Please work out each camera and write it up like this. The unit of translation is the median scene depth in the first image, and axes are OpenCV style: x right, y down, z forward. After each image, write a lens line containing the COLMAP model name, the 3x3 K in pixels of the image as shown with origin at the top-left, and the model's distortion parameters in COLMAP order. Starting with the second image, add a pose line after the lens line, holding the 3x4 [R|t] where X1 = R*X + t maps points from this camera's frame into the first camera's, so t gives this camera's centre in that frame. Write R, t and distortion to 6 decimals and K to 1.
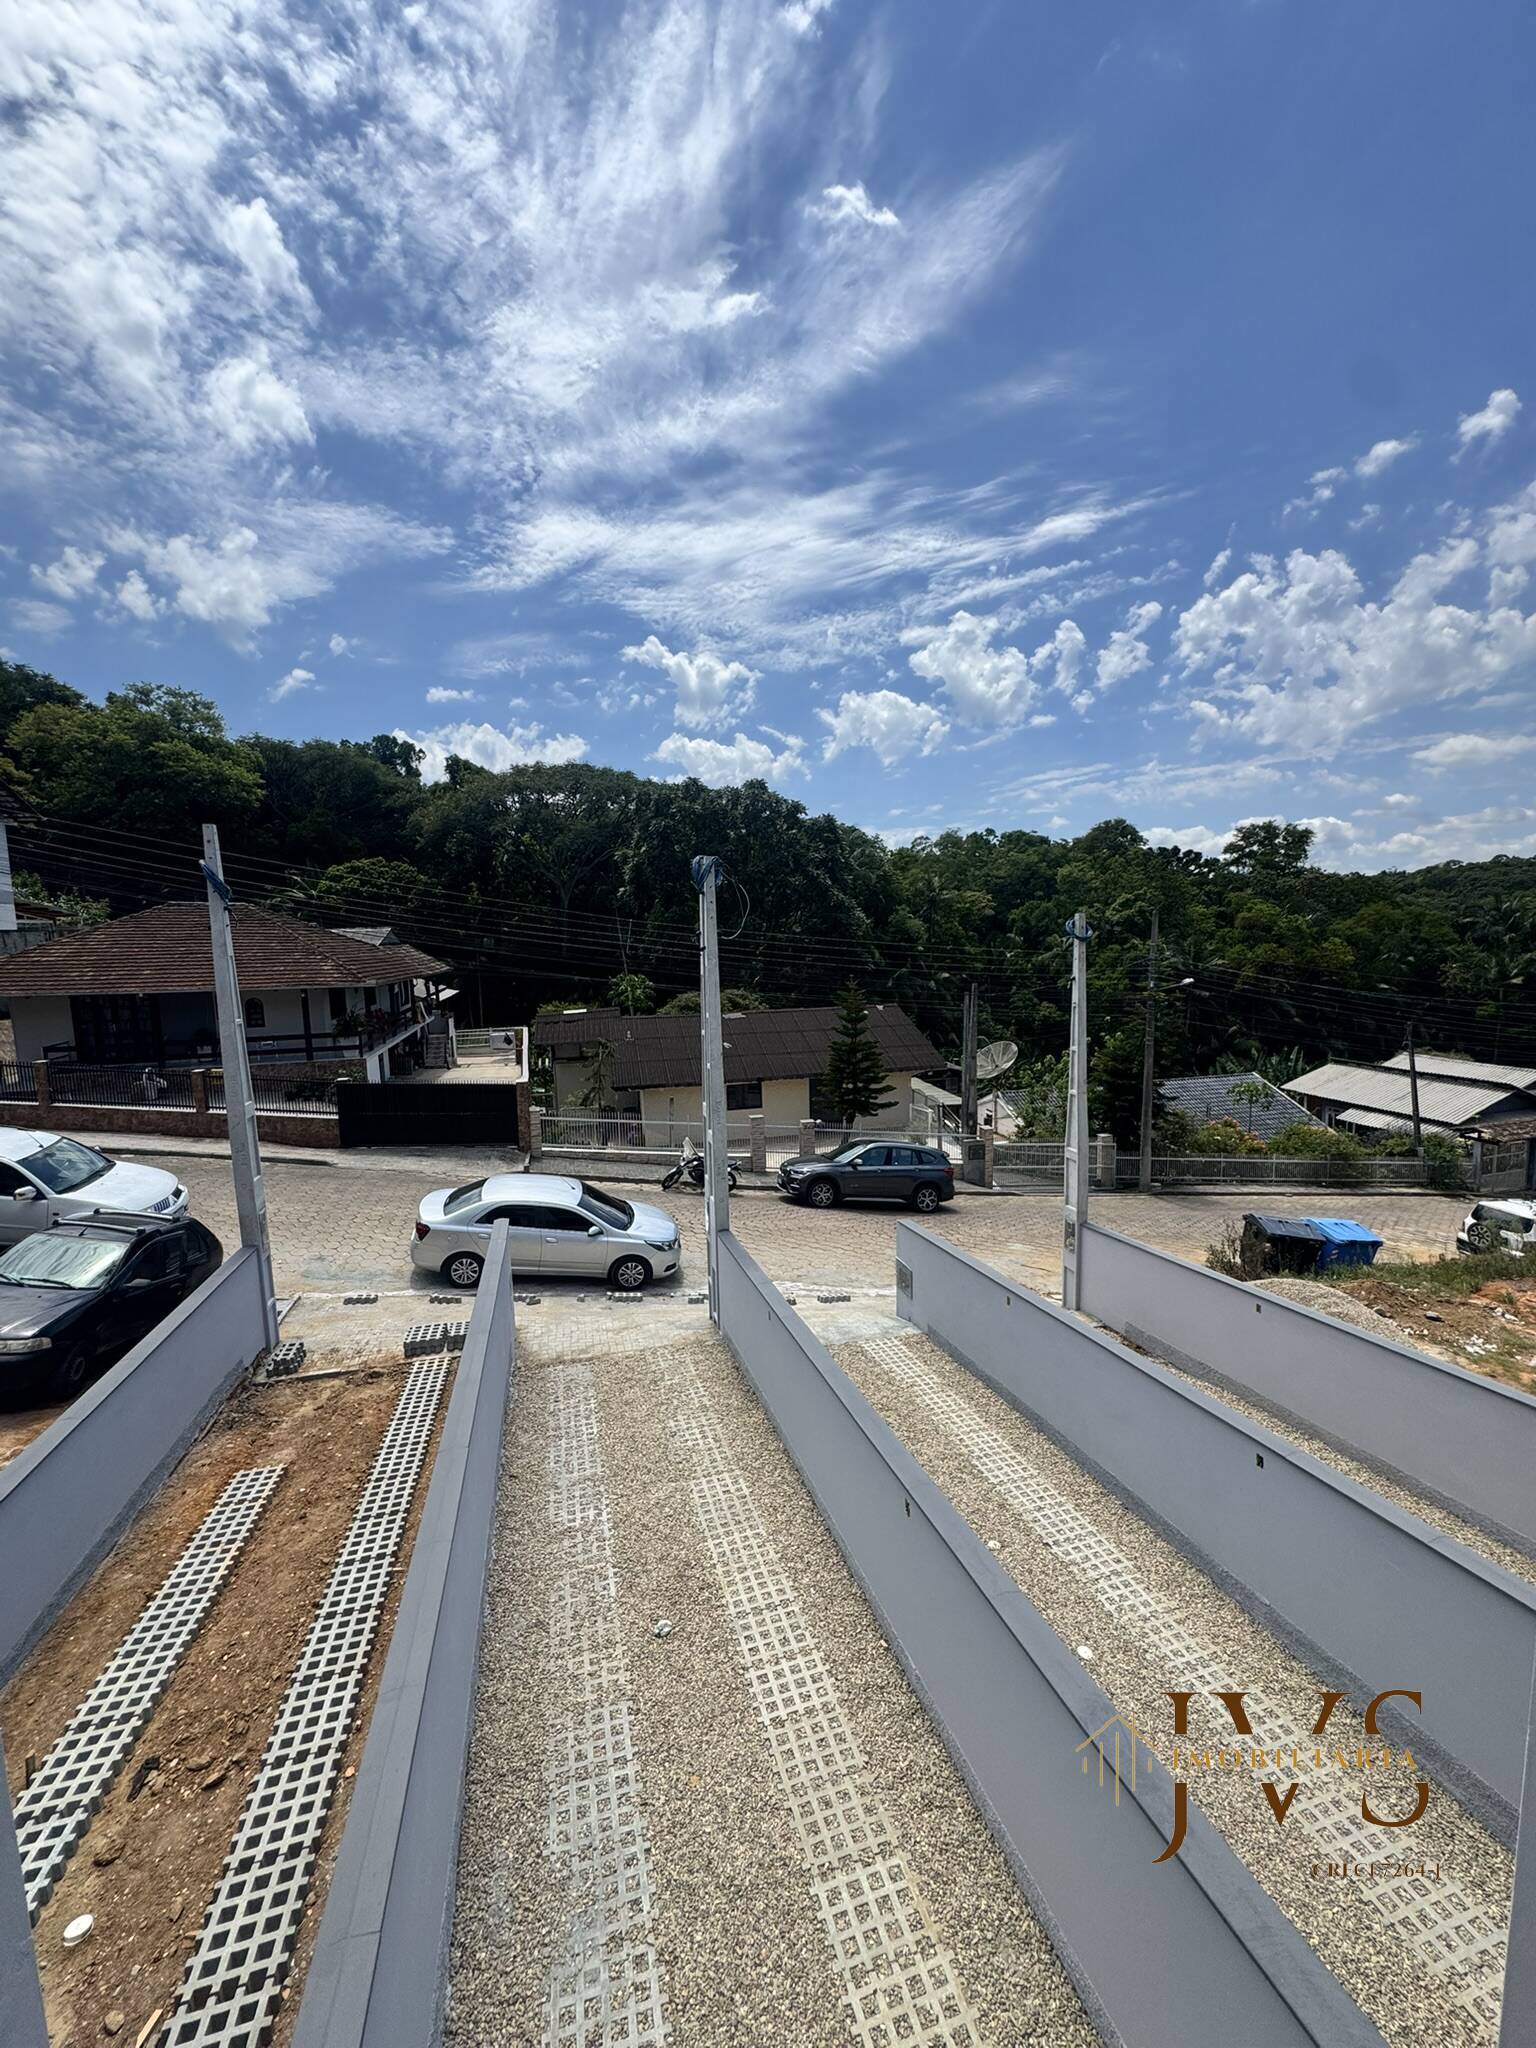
lens RADIAL K [[818.9, 0, 755.7], [0, 818.9, 1023.0], [0, 0, 1]] dist [-0.005126, 0.000617]
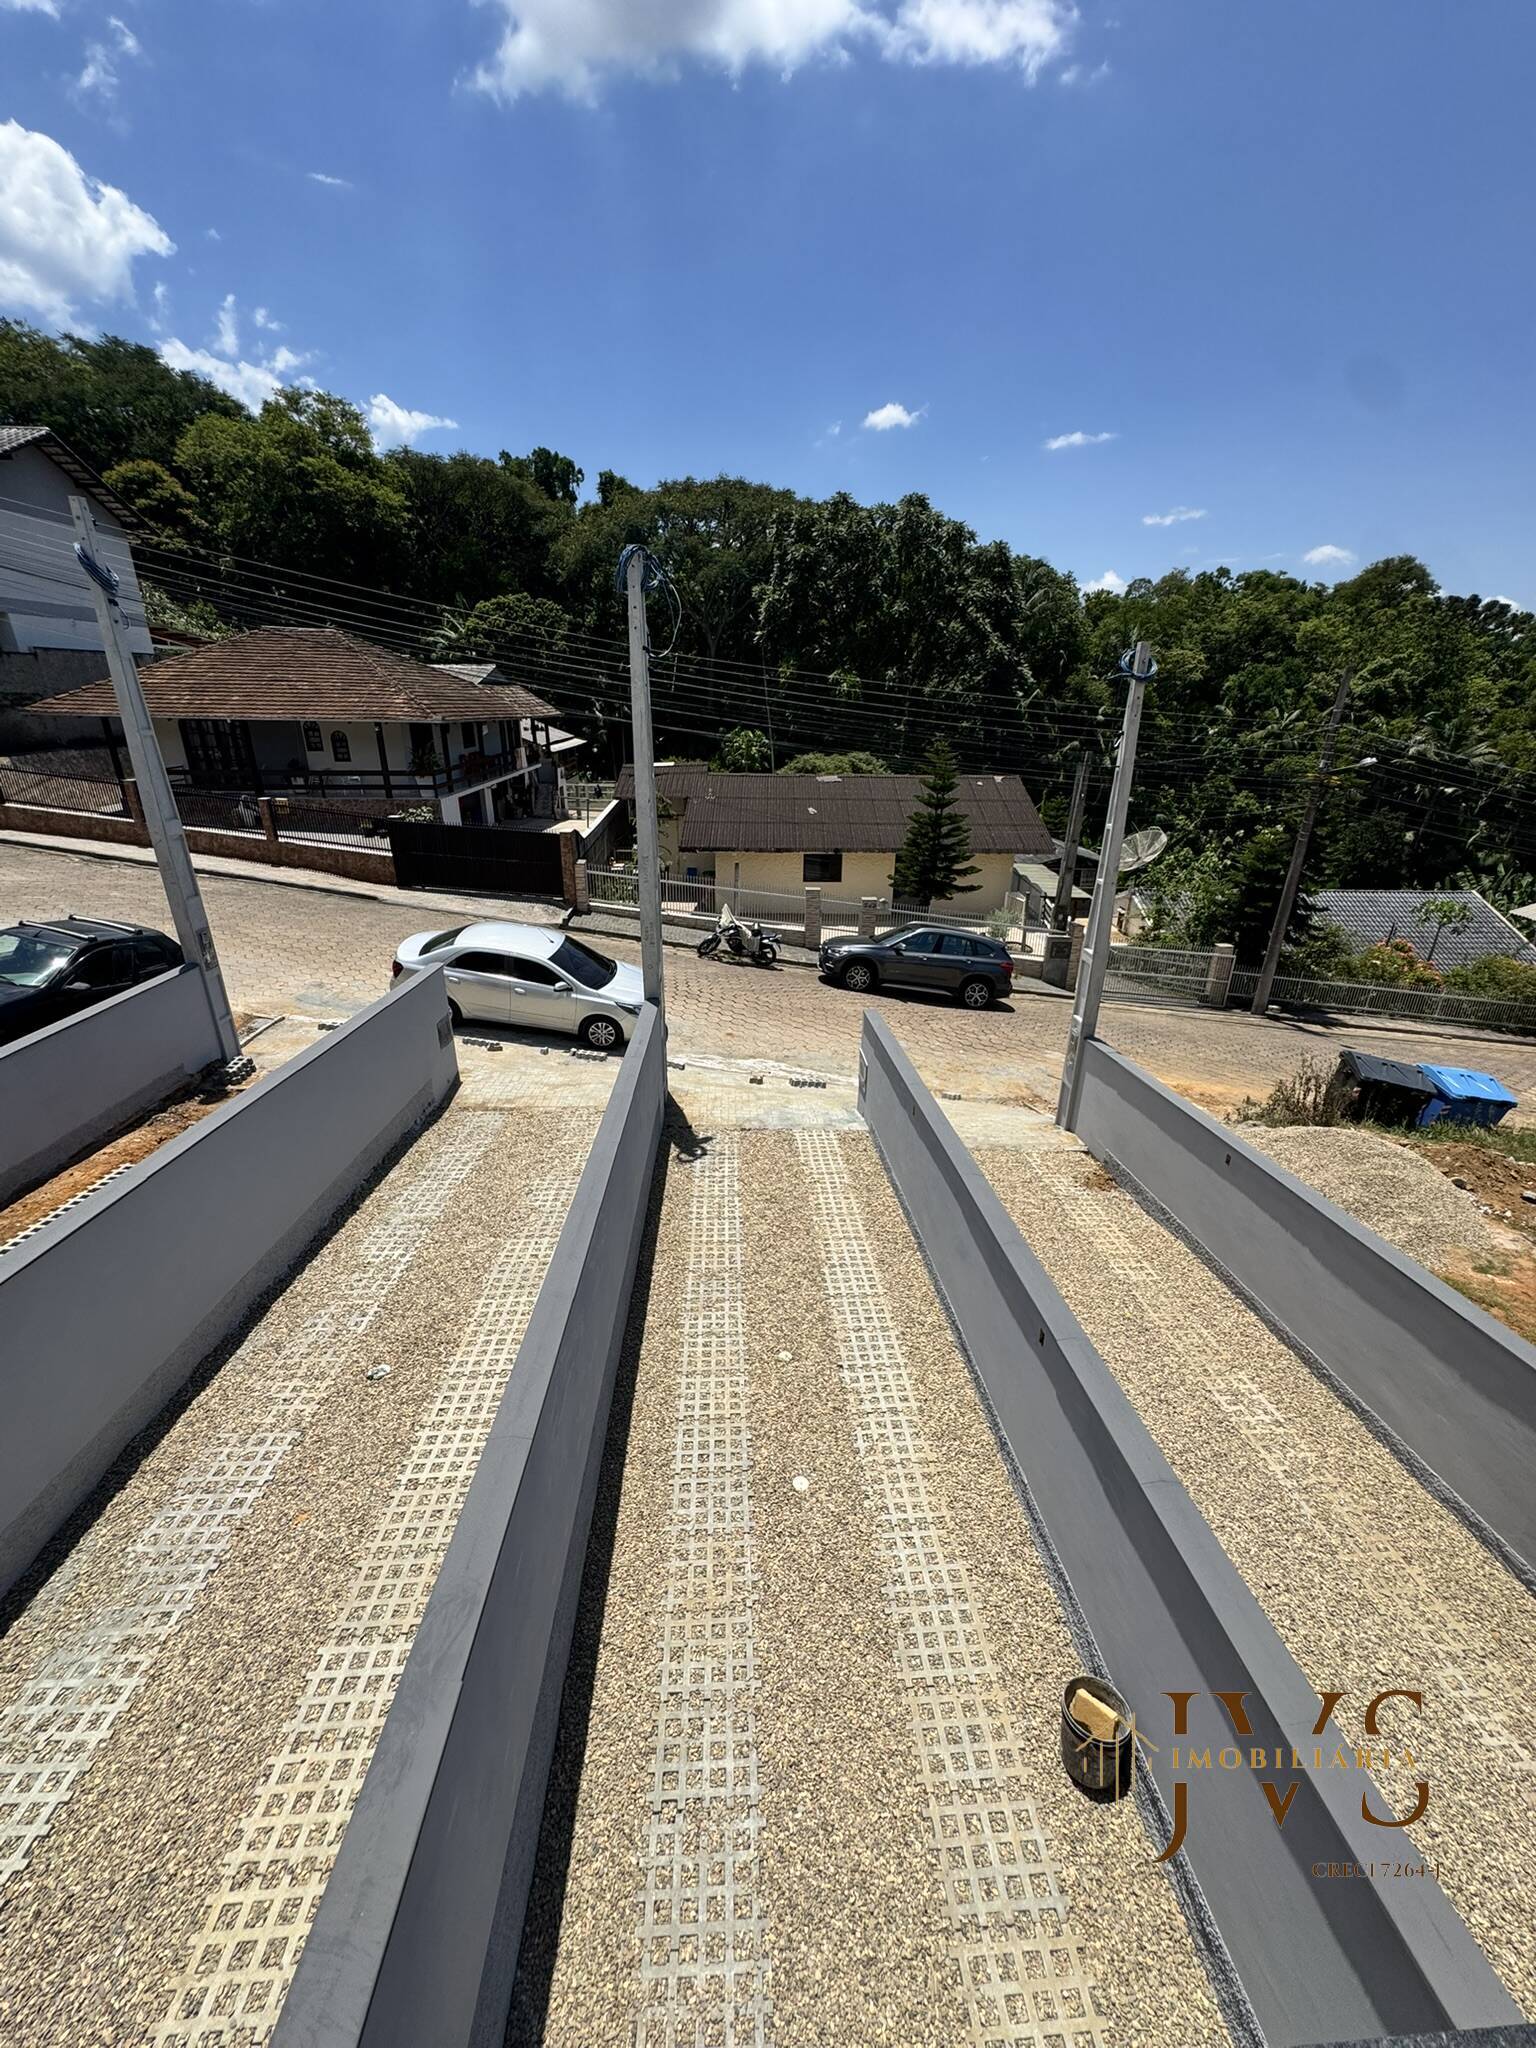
lens RADIAL K [[818.9, 0, 755.7], [0, 818.9, 1023.0], [0, 0, 1]] dist [-0.005126, 0.000617]
pose [[0.976418, 0.112398, -0.184322, 0.113578], [-0.058685, 0.959818, 0.274418, 0.008447], [0.207759, -0.257130, 0.943780, 0.064698]]
